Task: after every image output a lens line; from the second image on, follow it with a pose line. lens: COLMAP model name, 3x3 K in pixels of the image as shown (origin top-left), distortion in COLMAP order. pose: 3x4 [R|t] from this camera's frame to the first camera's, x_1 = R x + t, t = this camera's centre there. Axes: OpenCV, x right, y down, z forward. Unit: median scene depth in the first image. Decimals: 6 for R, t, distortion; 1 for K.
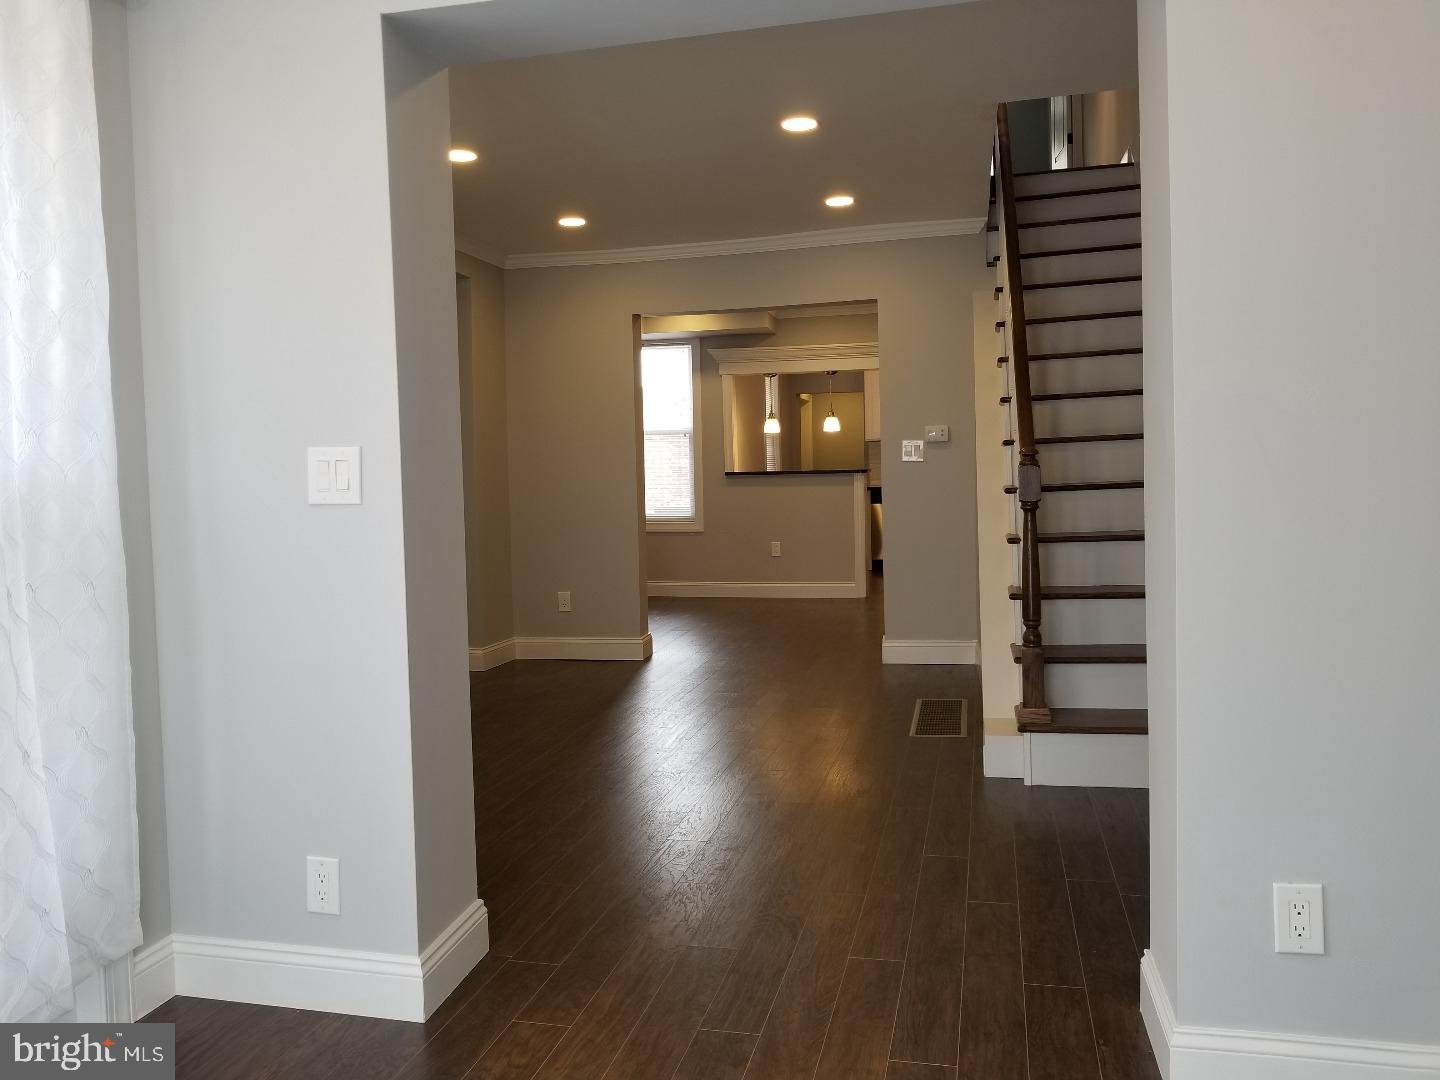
lens RADIAL K [[1148.9, 0, 715.1], [0, 1148.9, 515.6], [0, 0, 1]] dist [-0.003833, -0.002039]
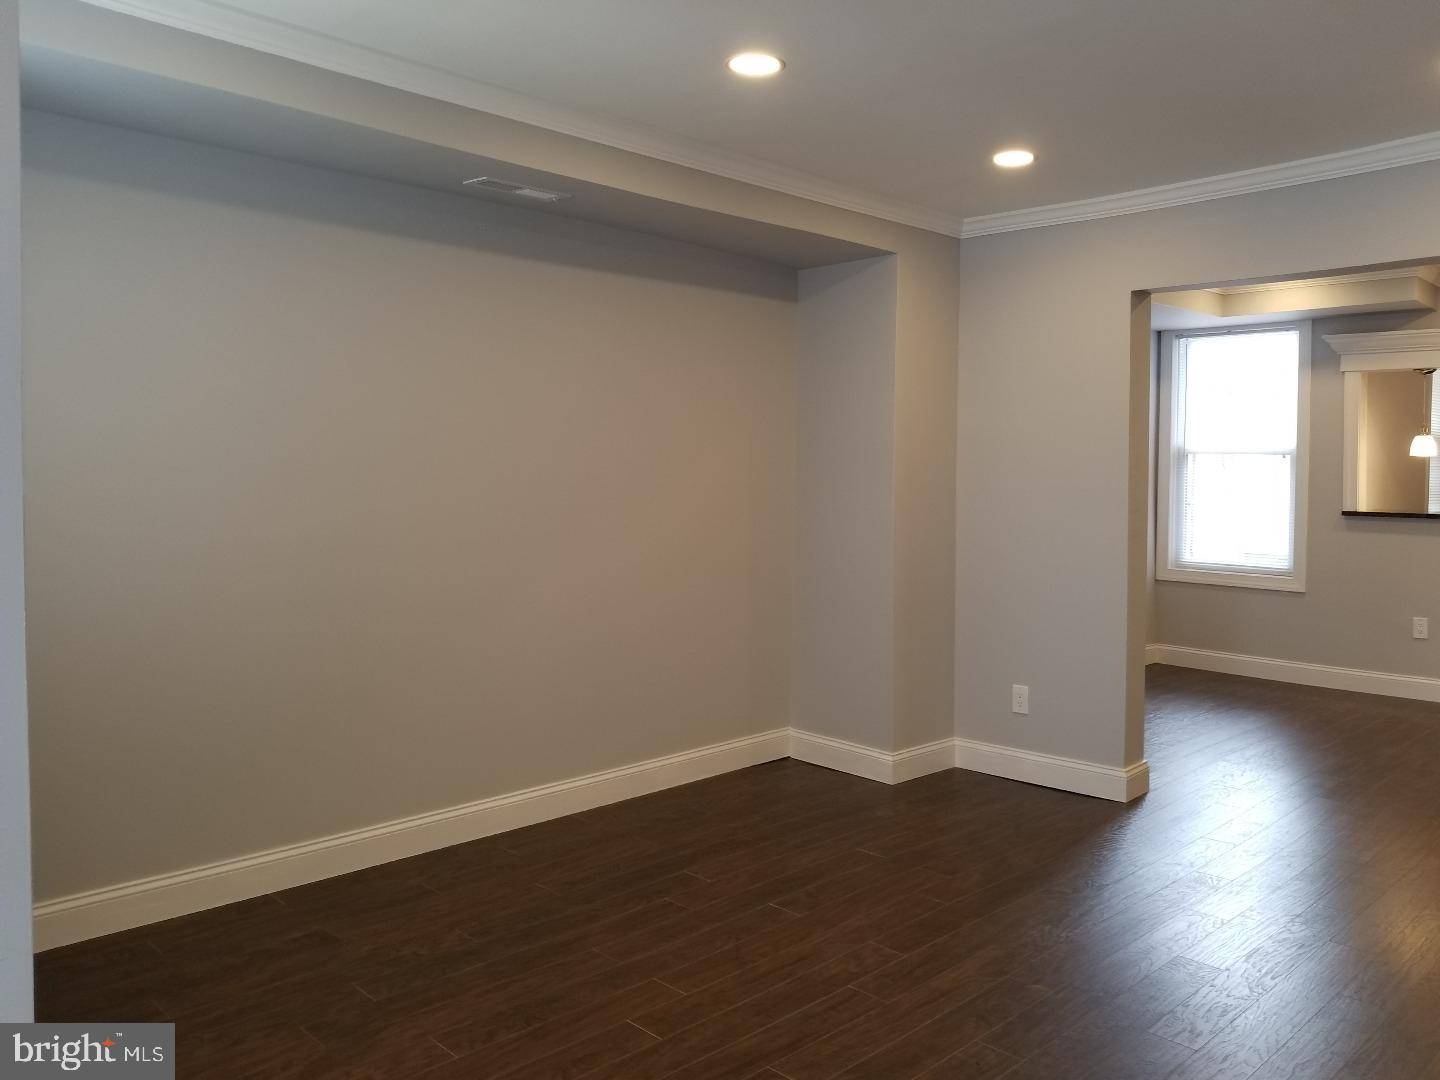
lens RADIAL K [[1148.9, 0, 715.1], [0, 1148.9, 515.6], [0, 0, 1]] dist [-0.003833, -0.002039]
pose [[0.845636, 0.050068, -0.531406, 0.059062], [-0.045954, 0.998723, 0.020971, -0.032686], [0.531777, 0.006686, 0.846858, 0.210392]]
